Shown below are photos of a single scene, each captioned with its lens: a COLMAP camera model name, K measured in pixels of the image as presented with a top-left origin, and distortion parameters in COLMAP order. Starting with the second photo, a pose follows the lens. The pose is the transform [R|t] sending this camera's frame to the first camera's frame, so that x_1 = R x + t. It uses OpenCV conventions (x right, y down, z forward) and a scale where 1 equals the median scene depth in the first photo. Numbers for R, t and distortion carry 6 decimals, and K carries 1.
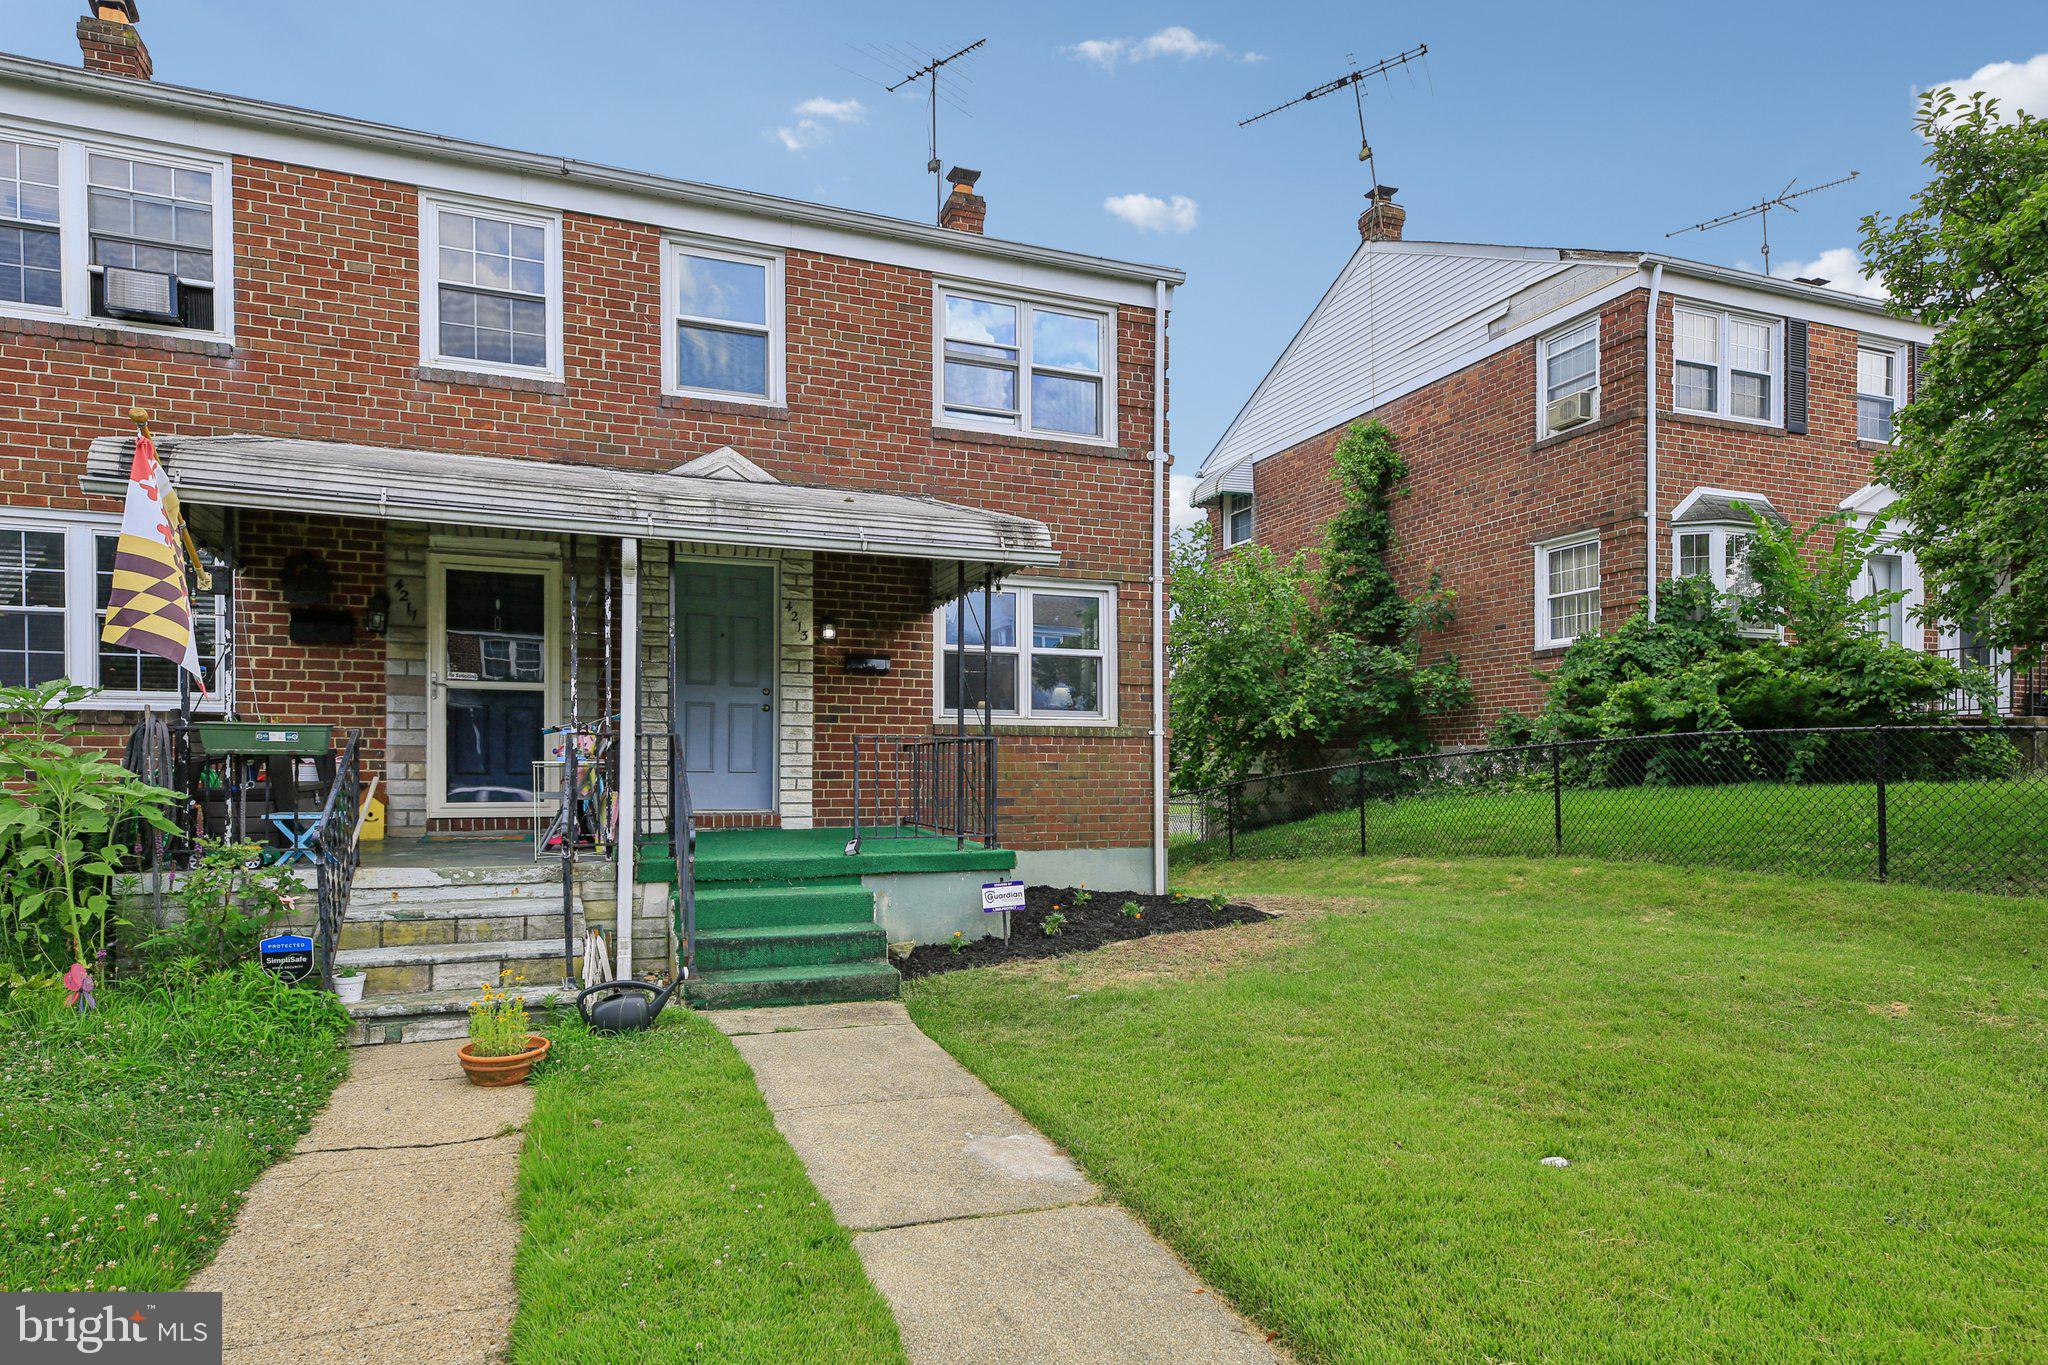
lens RADIAL K [[1162.1, 0, 1026.8], [0, 1162.1, 767.6], [0, 0, 1]] dist [0.007863, 0.000557]
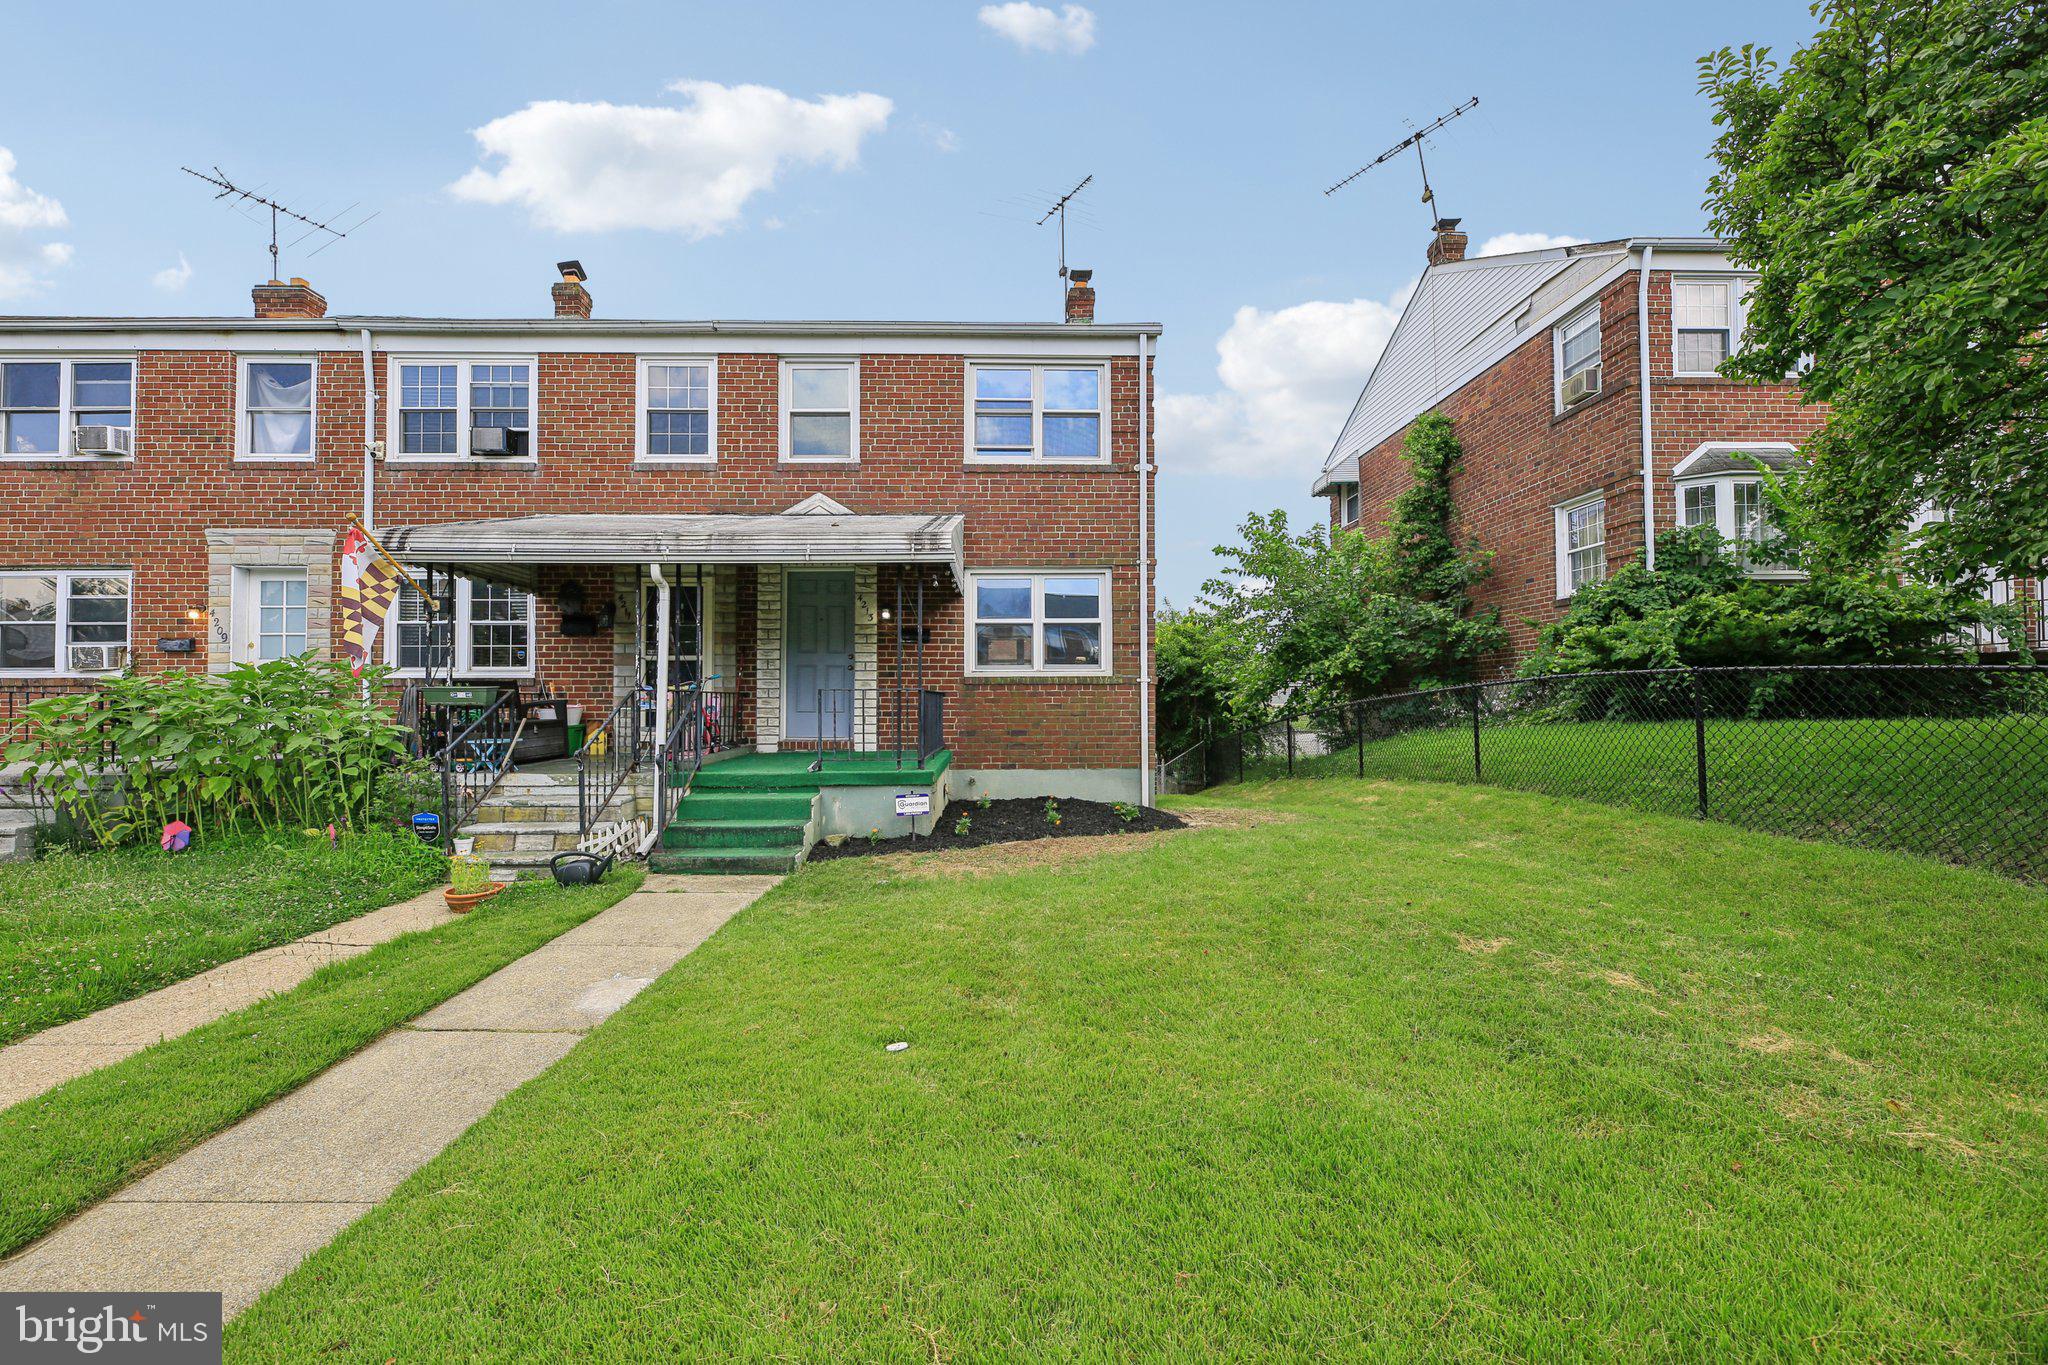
lens RADIAL K [[839.6, 0, 1024.0], [0, 839.6, 682.5], [0, 0, 1]] dist [-0.000698, -0.005250]
pose [[0.938666, -0.013544, -0.344563, 0.333812], [0.006229, 0.999731, -0.022328, -0.007670], [0.344773, 0.018812, 0.938498, 0.083615]]
